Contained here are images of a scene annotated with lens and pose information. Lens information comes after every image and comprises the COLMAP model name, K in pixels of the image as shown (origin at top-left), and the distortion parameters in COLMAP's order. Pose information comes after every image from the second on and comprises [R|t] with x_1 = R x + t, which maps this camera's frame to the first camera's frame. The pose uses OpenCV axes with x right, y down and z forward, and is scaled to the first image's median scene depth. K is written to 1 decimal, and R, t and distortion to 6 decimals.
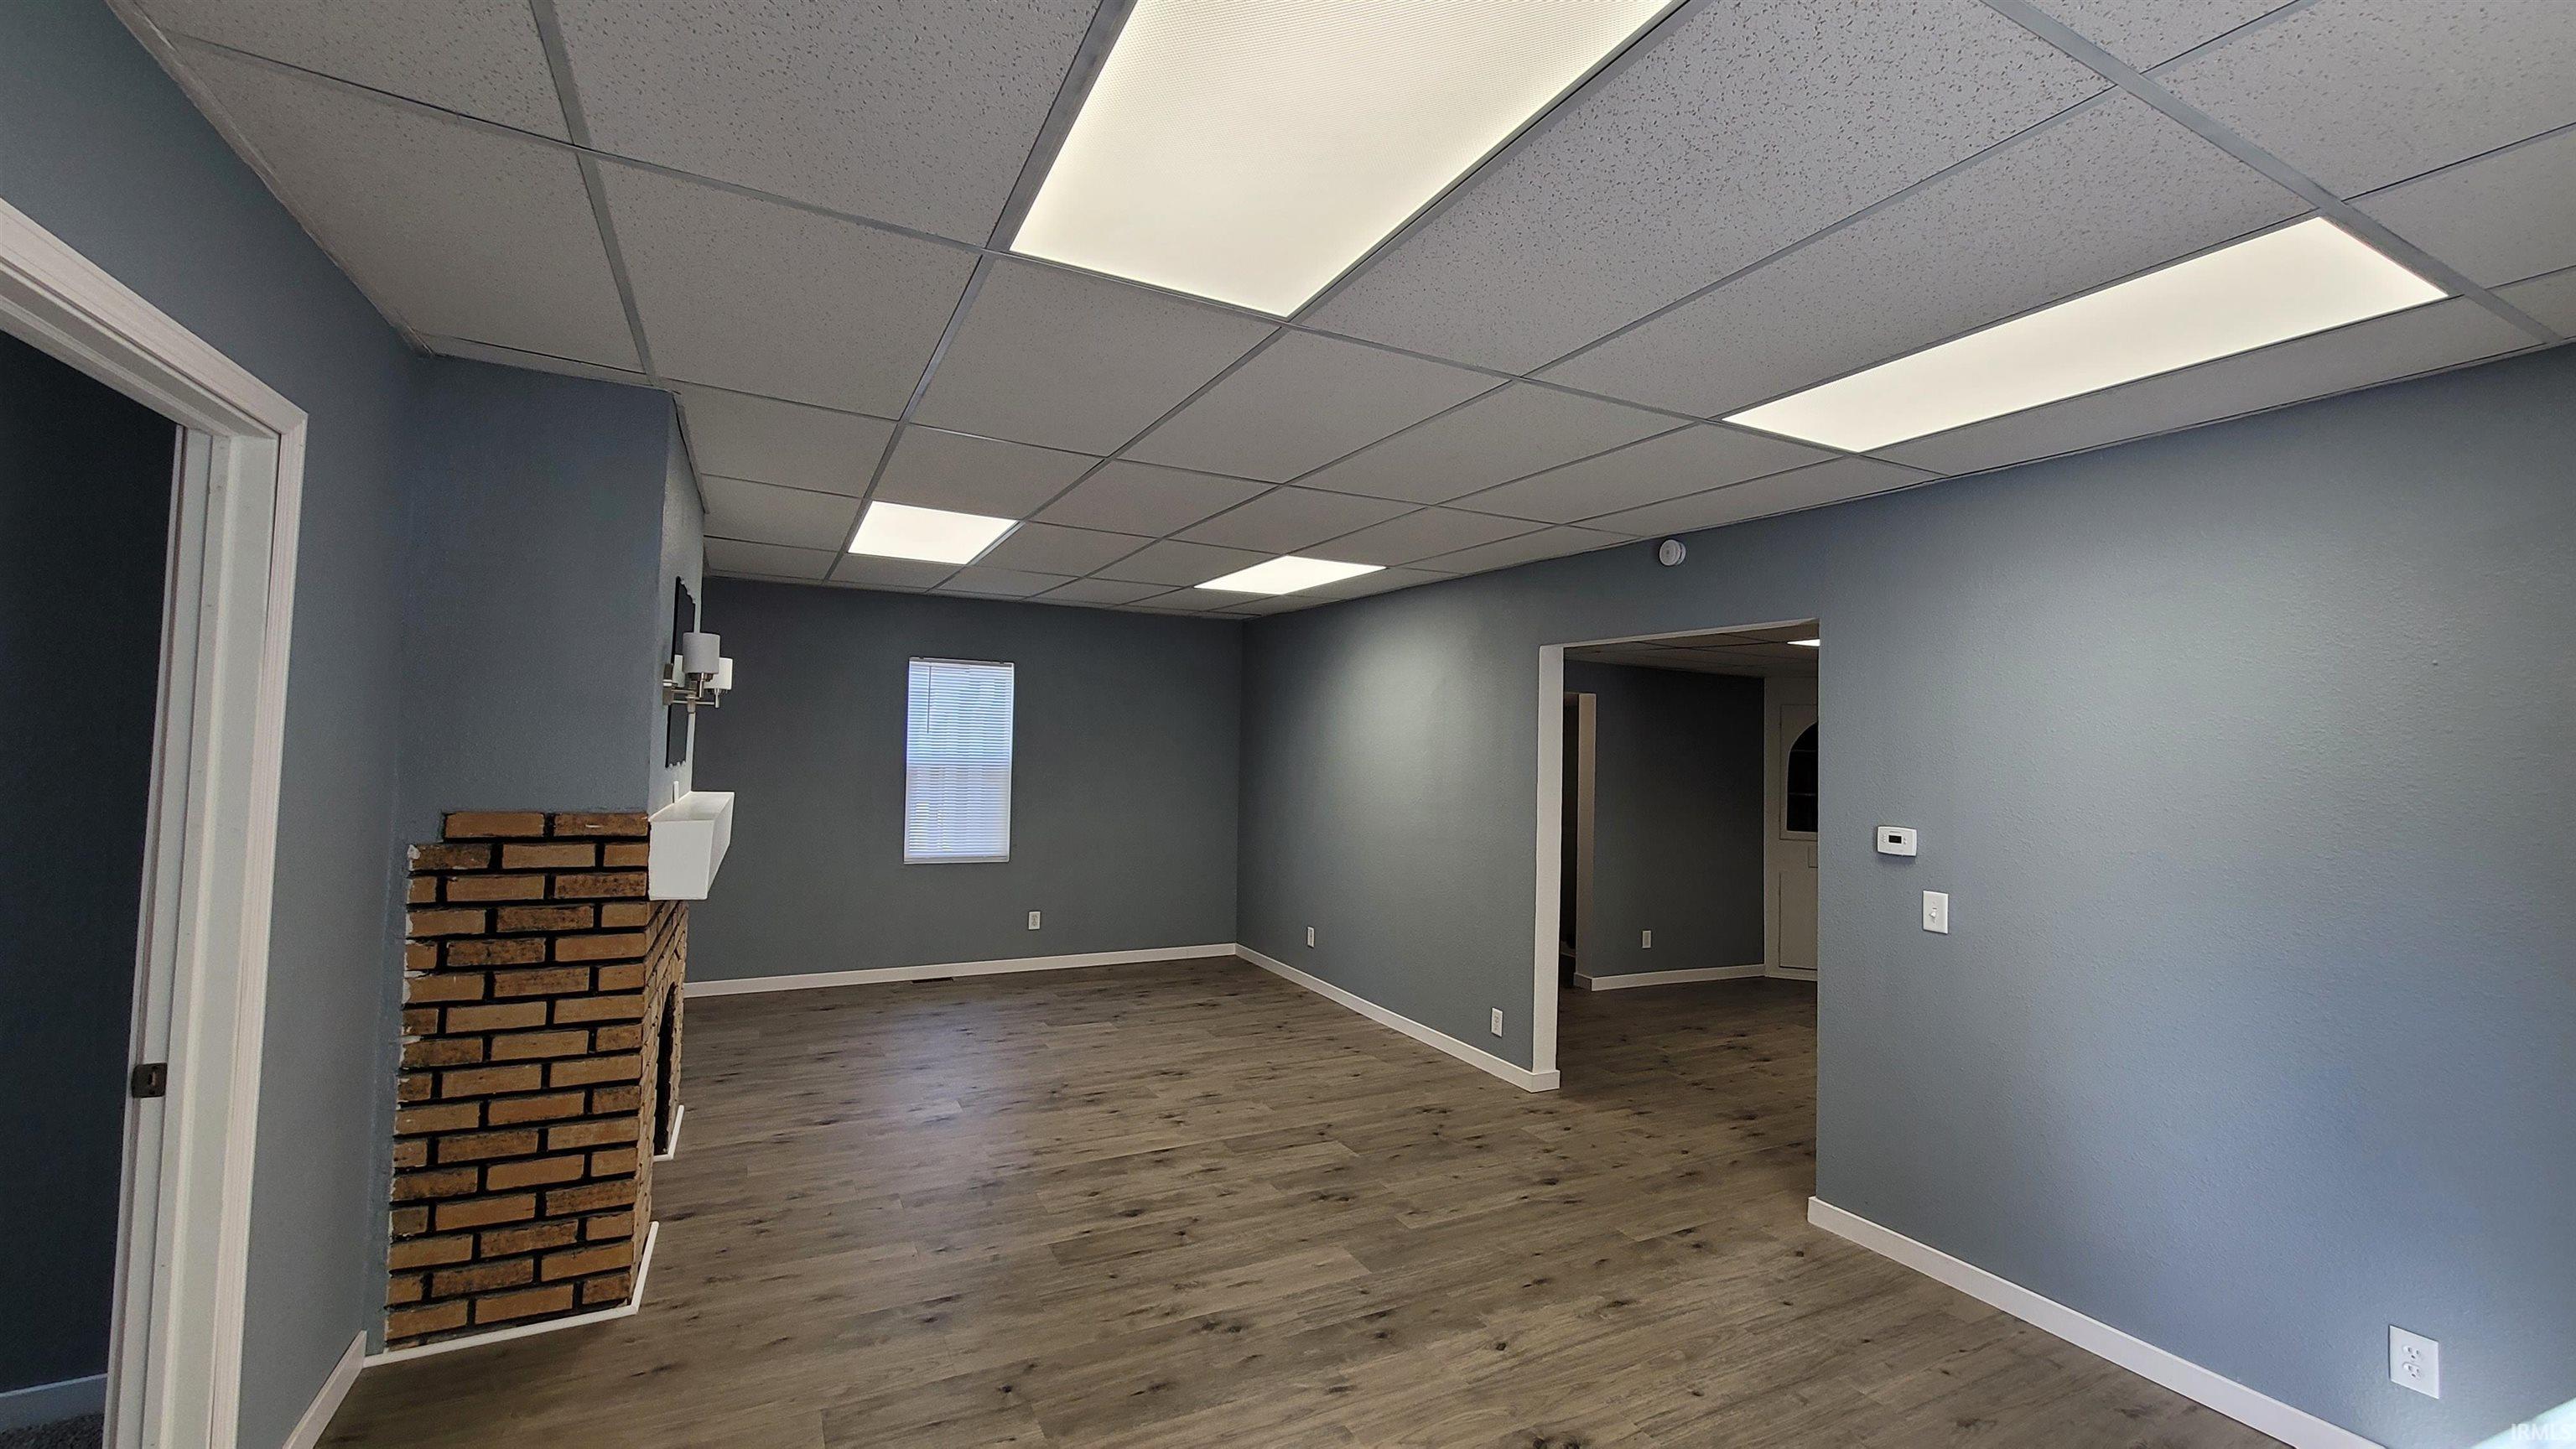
lens RADIAL K [[1043.4, 0, 1294.5], [0, 1043.4, 714.8], [0, 0, 1]] dist [-0.002454, 0.000410]
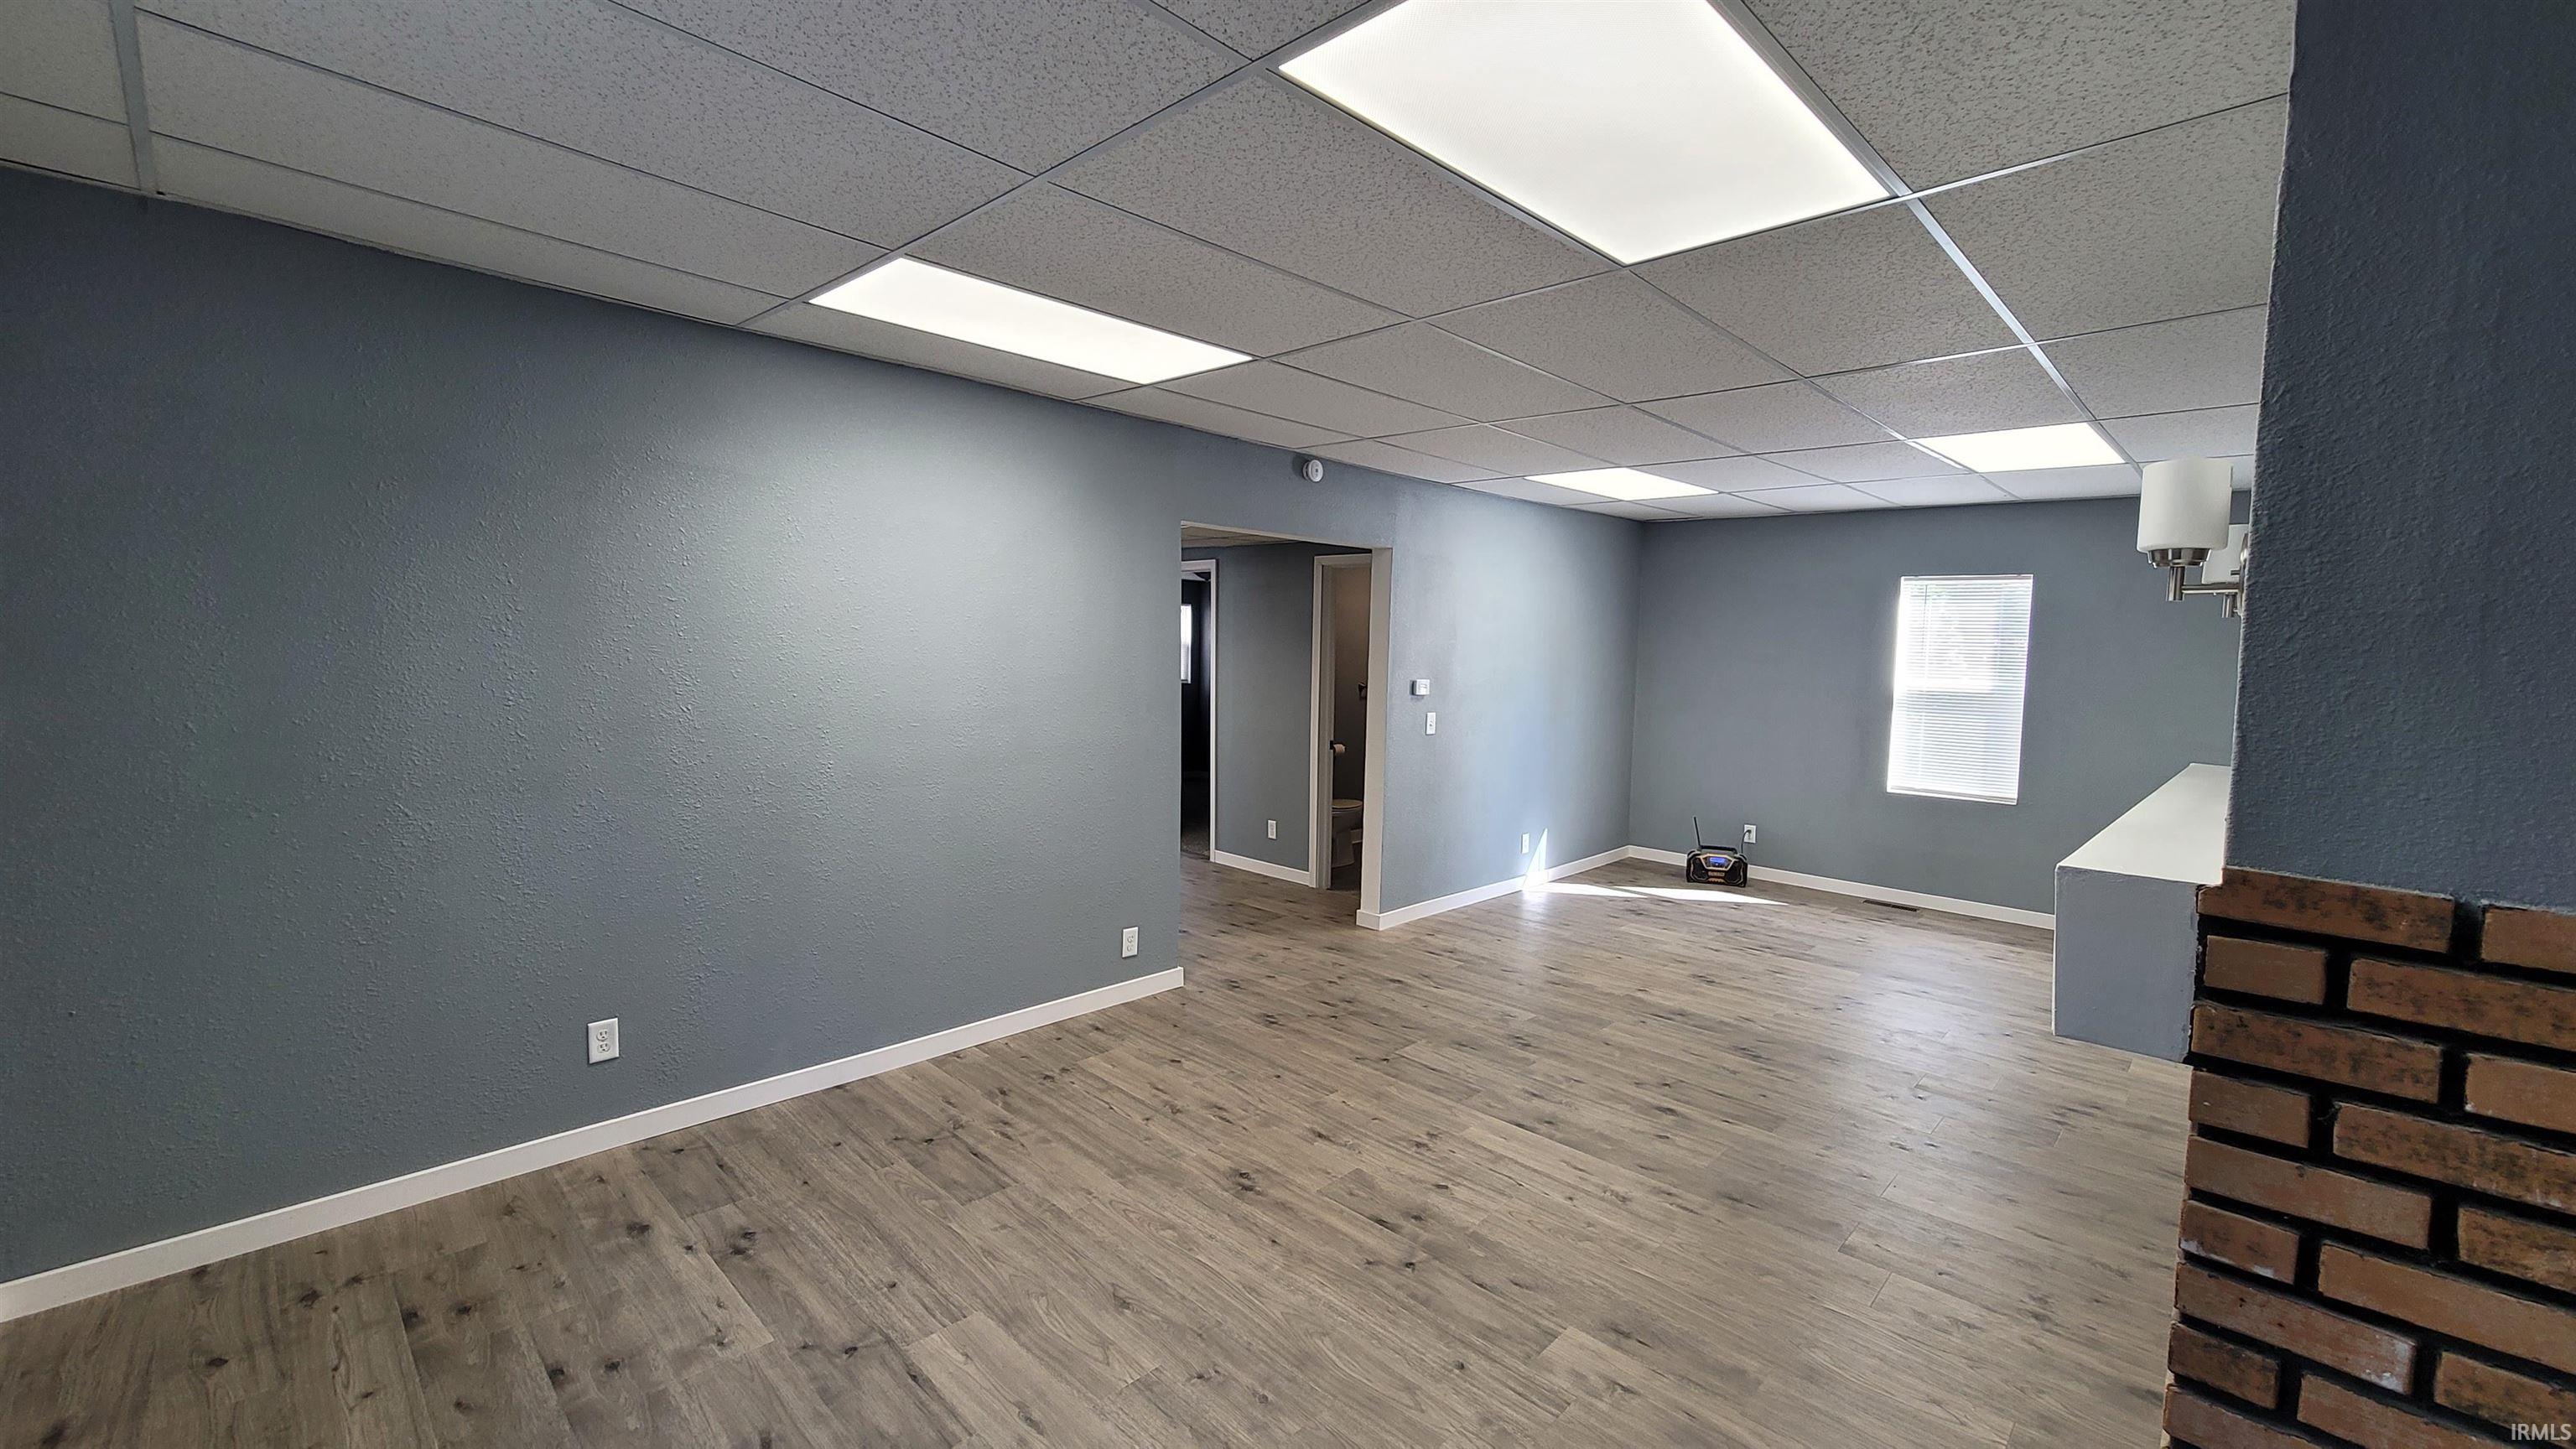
lens RADIAL K [[1043.4, 0, 1294.5], [0, 1043.4, 714.8], [0, 0, 1]] dist [-0.002454, 0.000410]
pose [[-0.313919, -0.103598, 0.943781, -0.824514], [-0.061590, 0.994158, 0.088642, 0.020491], [-0.947450, -0.030301, -0.318465, 1.437902]]
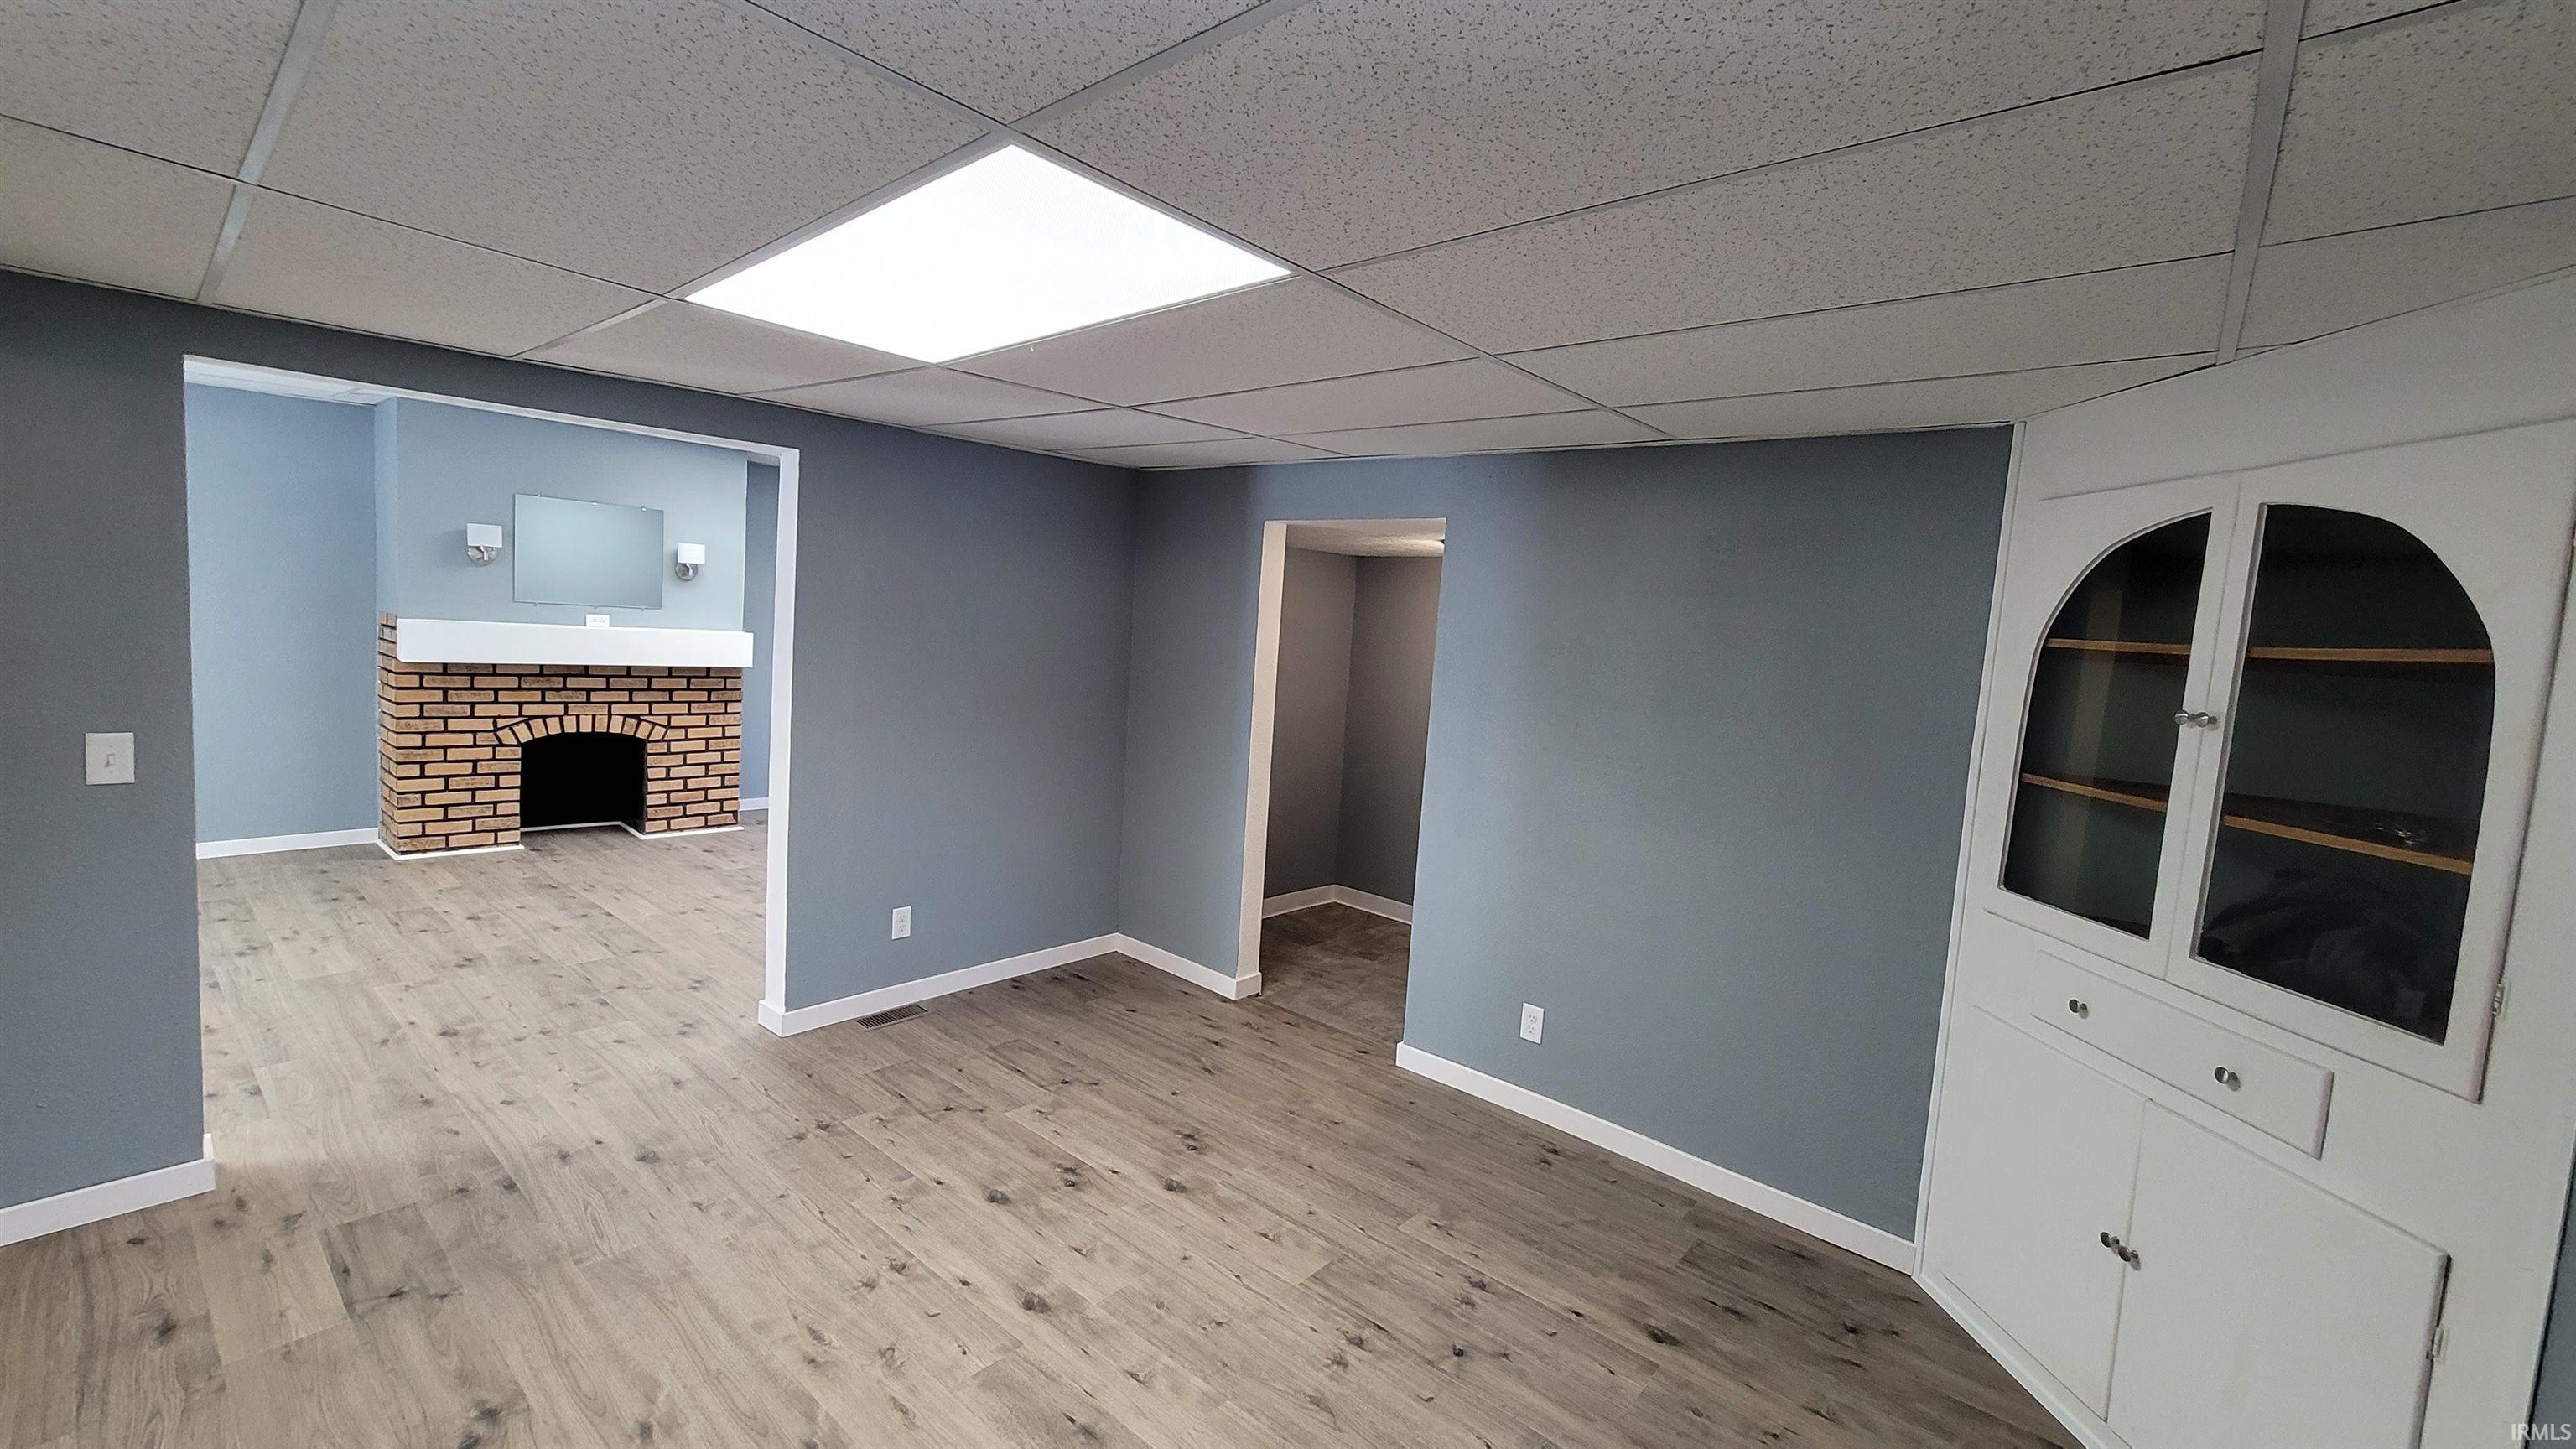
lens RADIAL K [[1043.4, 0, 1294.5], [0, 1043.4, 714.8], [0, 0, 1]] dist [-0.002454, 0.000410]
pose [[0.377525, 0.075114, -0.922948, 1.300567], [-0.020404, 0.997137, 0.072806, 0.071228], [0.925775, -0.008655, 0.377977, 1.273547]]
